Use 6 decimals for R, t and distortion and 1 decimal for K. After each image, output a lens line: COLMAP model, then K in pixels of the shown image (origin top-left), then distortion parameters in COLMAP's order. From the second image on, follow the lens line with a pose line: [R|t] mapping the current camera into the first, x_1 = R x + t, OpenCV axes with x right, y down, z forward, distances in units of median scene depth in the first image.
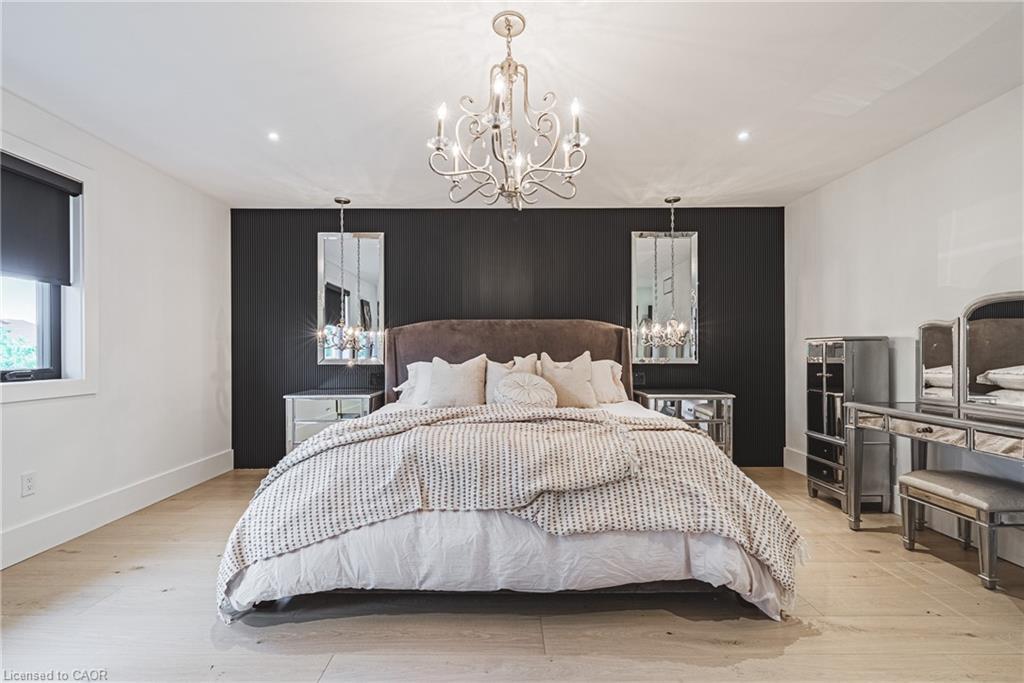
lens RADIAL K [[448.9, 0, 501.9], [0, 448.9, 346.5], [0, 0, 1]] dist [-0.000331, -0.000447]
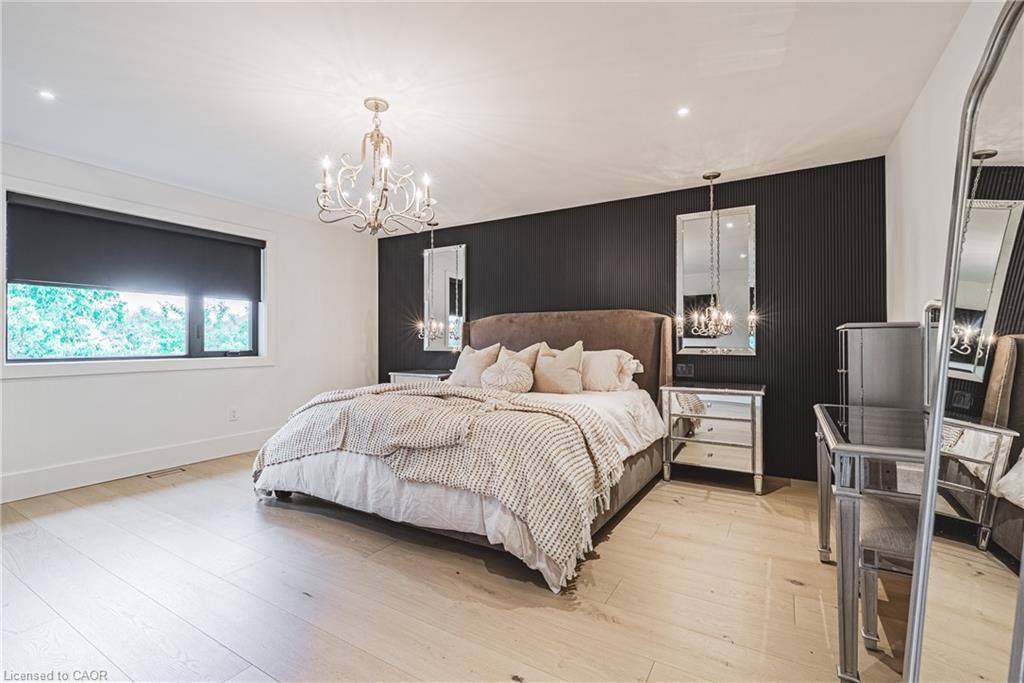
lens RADIAL K [[445.3, 0, 516.2], [0, 445.3, 334.6], [0, 0, 1]] dist [0.000645, -0.000126]
pose [[0.864764, -0.004621, -0.502156, 0.641630], [0.003456, 0.999989, -0.003249, -0.001545], [0.502166, 0.001074, 0.864771, 0.019353]]
